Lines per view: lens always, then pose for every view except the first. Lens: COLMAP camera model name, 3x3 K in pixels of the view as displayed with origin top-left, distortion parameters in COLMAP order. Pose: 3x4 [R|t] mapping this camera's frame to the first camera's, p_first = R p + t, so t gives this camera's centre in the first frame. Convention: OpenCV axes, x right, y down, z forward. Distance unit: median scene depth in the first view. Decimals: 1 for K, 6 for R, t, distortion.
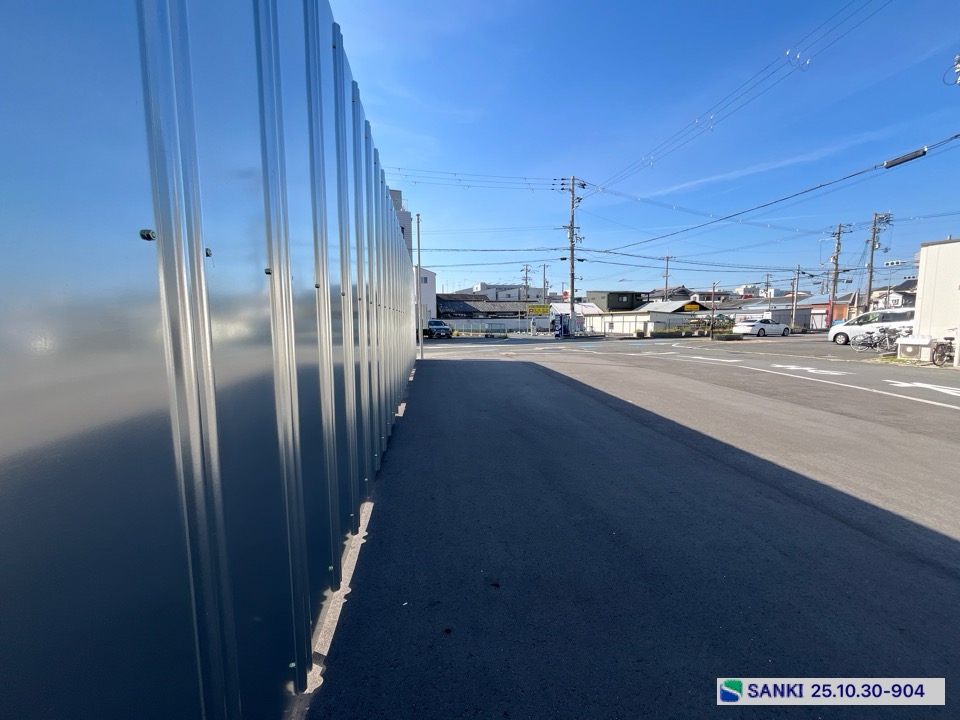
lens RADIAL K [[389.6, 0, 476.9], [0, 389.6, 360.6], [0, 0, 1]] dist [-0.002942, 0.000207]
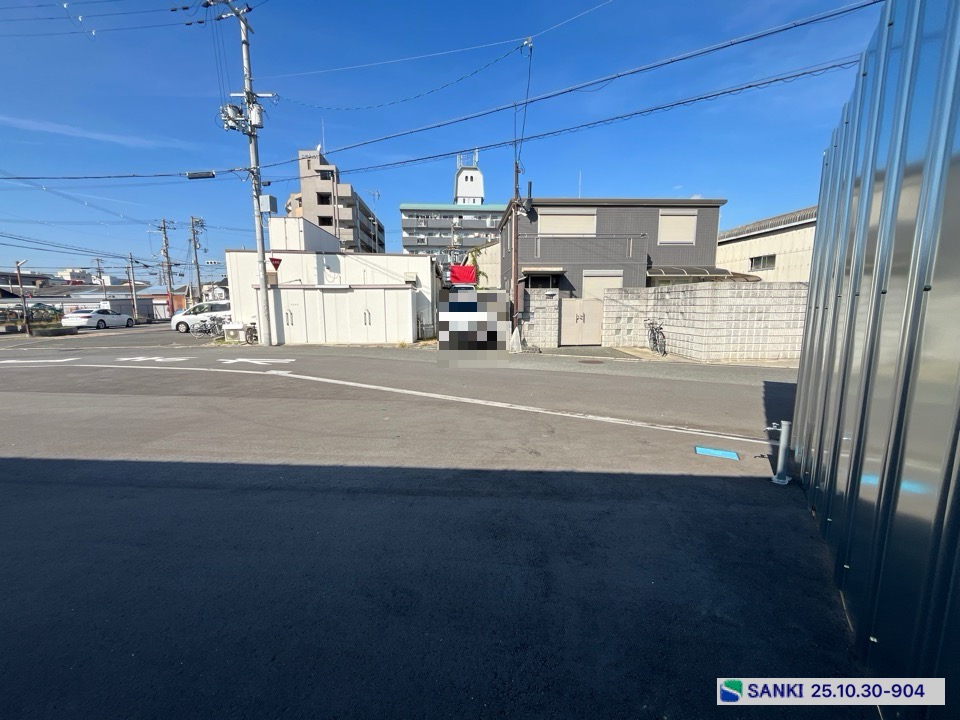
lens RADIAL K [[389.6, 0, 476.8], [0, 389.6, 361.2], [0, 0, 1]] dist [-0.002942, 0.000207]
pose [[0.177057, -0.129996, 0.975578, 0.002112], [0.103941, 0.988165, 0.112809, 0.000488], [-0.978697, 0.081429, 0.188473, -0.006298]]
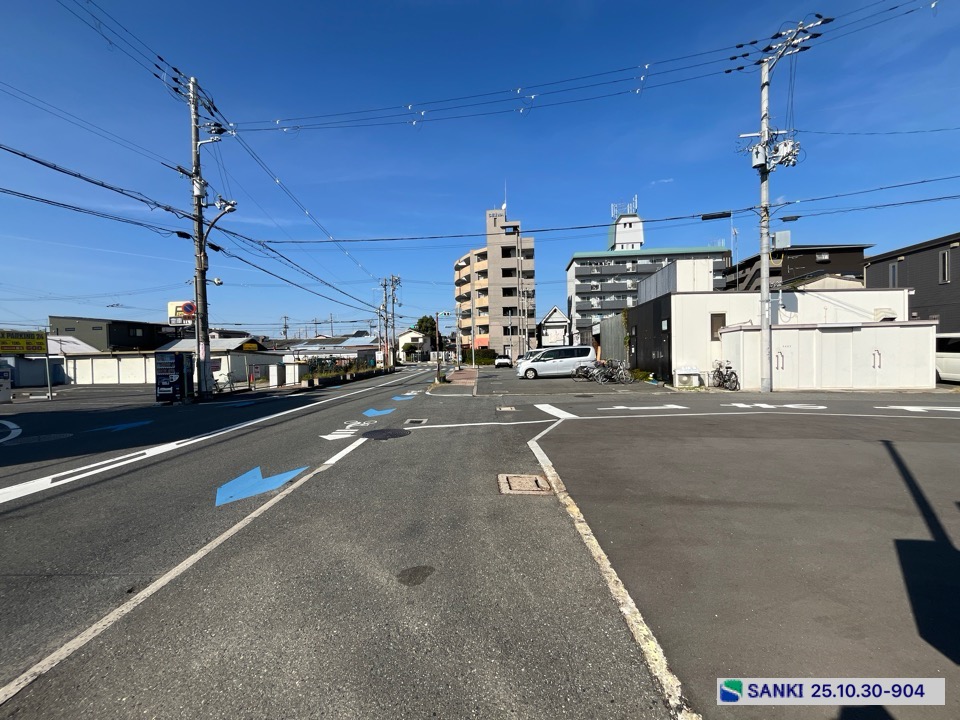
lens RADIAL K [[389.6, 0, 476.6], [0, 389.6, 360.4], [0, 0, 1]] dist [-0.002942, 0.000207]
pose [[0.350341, -0.012451, 0.936539, -0.098455], [0.115082, 0.992907, -0.029850, -0.054146], [-0.929525, 0.118236, 0.349289, 0.520651]]
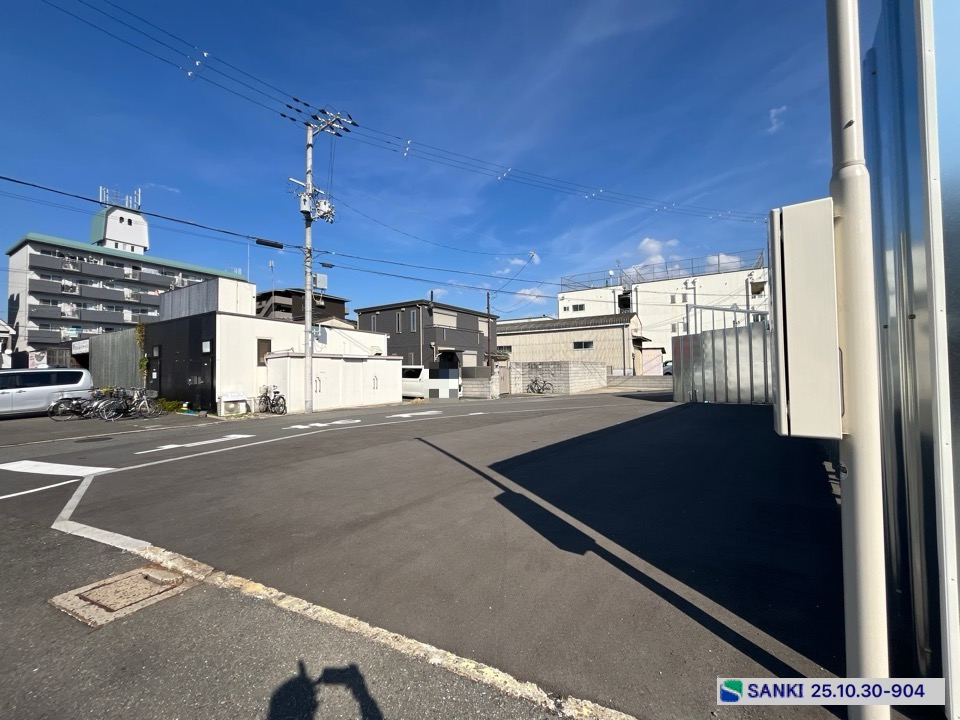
lens RADIAL K [[389.6, 0, 477.2], [0, 389.6, 361.0], [0, 0, 1]] dist [-0.002942, 0.000207]
pose [[-0.696061, 0.042474, 0.716725, -0.072135], [0.097596, 0.994580, 0.035842, -0.056284], [-0.711318, 0.094898, -0.696434, 0.561130]]
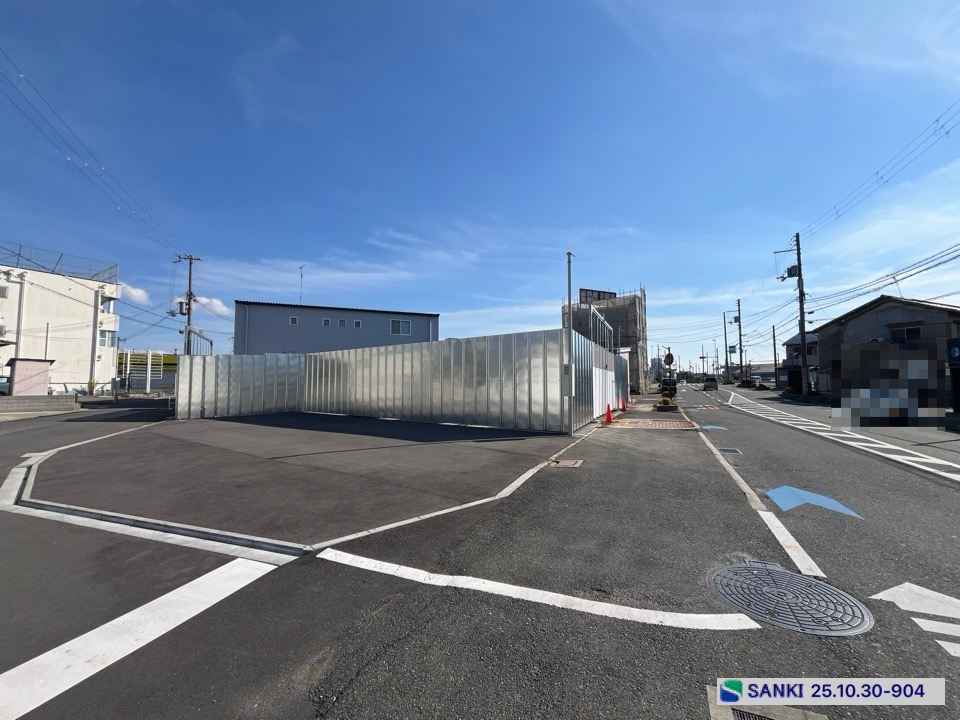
lens RADIAL K [[389.6, 0, 477.7], [0, 389.6, 362.0], [0, 0, 1]] dist [-0.002942, 0.000207]
pose [[-0.711058, -0.028698, -0.702548, 0.256761], [-0.061575, 0.997870, 0.021560, -0.074765], [0.700432, 0.058589, -0.711310, 0.689851]]
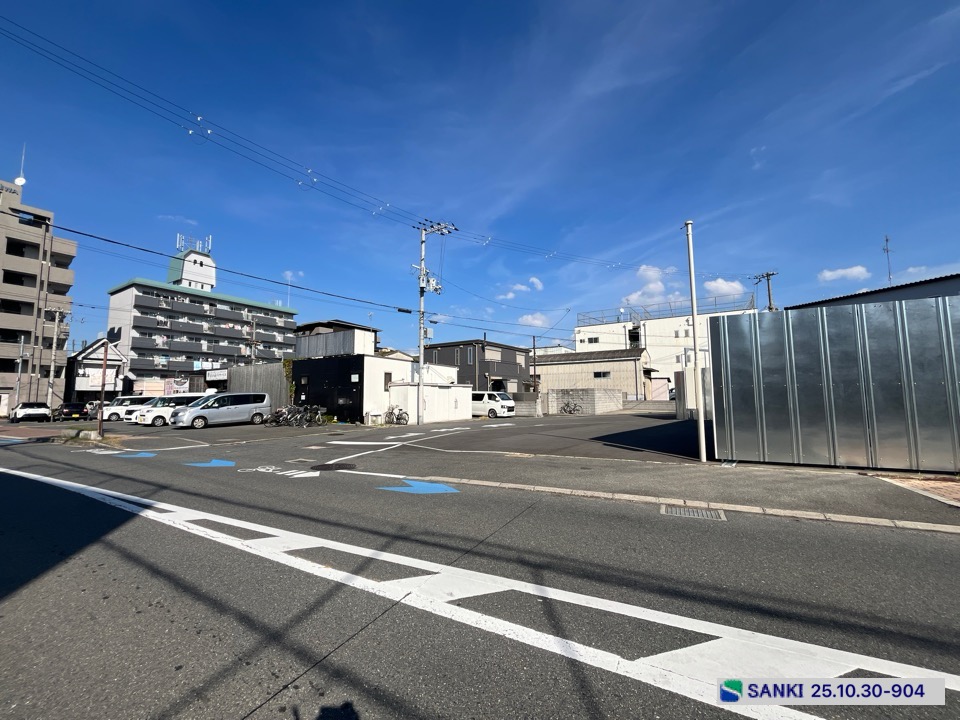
lens RADIAL K [[389.6, 0, 478.0], [0, 389.6, 361.1], [0, 0, 1]] dist [-0.002942, 0.000207]
pose [[-0.687218, 0.083105, 0.721682, -0.166817], [0.091357, 0.995435, -0.027634, -0.081231], [-0.720684, 0.046940, -0.691673, 0.801864]]
